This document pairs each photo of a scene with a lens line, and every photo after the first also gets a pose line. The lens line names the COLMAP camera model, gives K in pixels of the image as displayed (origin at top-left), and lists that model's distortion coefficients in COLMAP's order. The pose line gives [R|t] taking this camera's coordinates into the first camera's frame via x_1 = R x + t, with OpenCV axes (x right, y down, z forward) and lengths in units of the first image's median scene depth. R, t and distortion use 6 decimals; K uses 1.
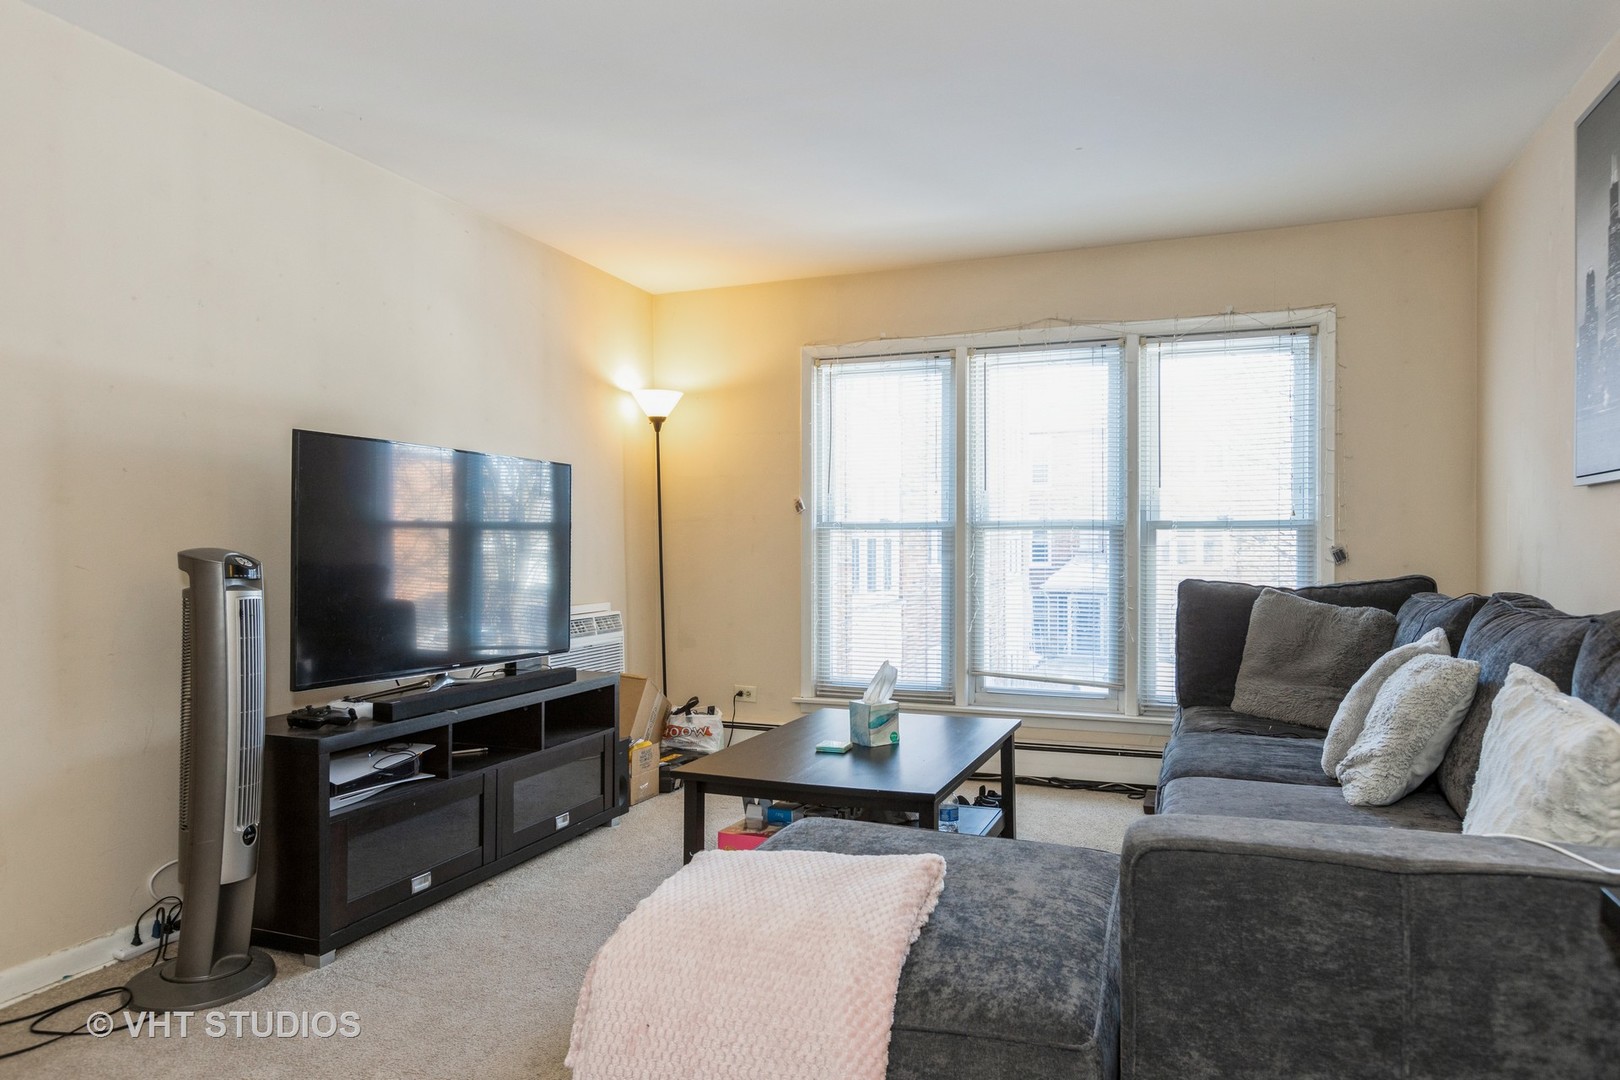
lens RADIAL K [[1059.4, 0, 809.2], [0, 1059.4, 543.8], [0, 0, 1]] dist [-0.026464, 0.003104]
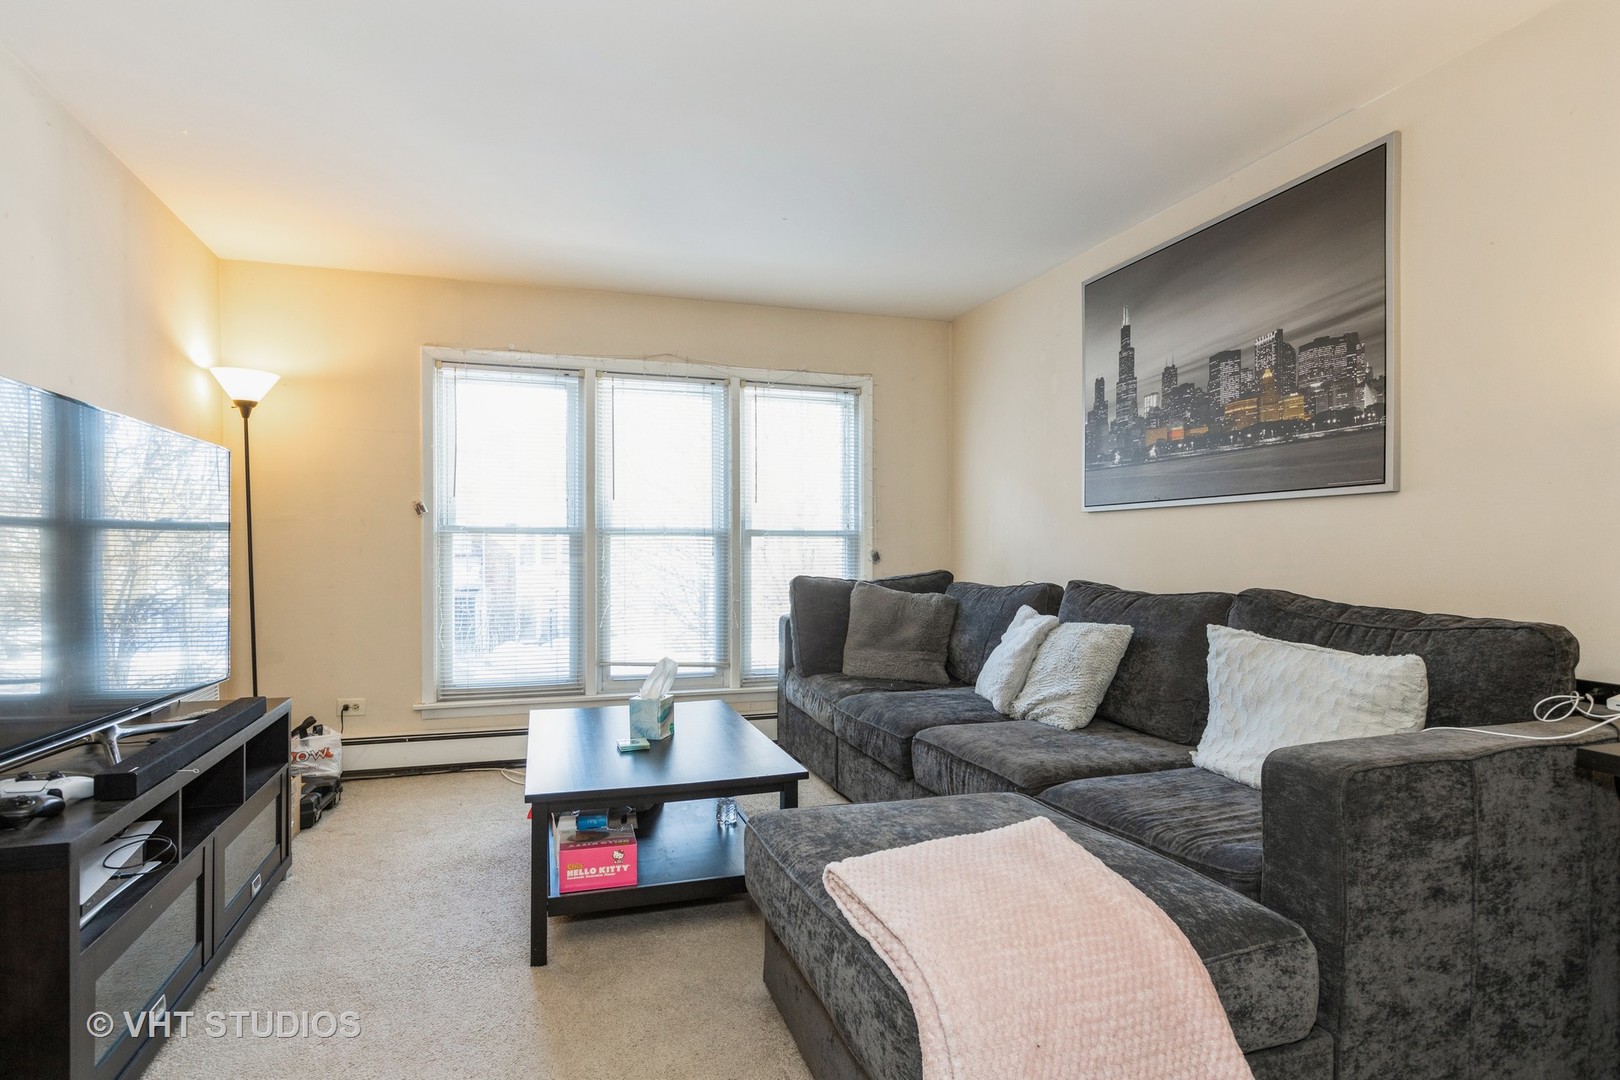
lens RADIAL K [[884.3, 0, 813.6], [0, 884.3, 539.9], [0, 0, 1]] dist [-0.020998, 0.000819]
pose [[0.750539, 0.006628, 0.660793, -0.294403], [-0.004231, 0.999977, -0.005224, -0.004113], [-0.660813, 0.001125, 0.750550, 0.162206]]
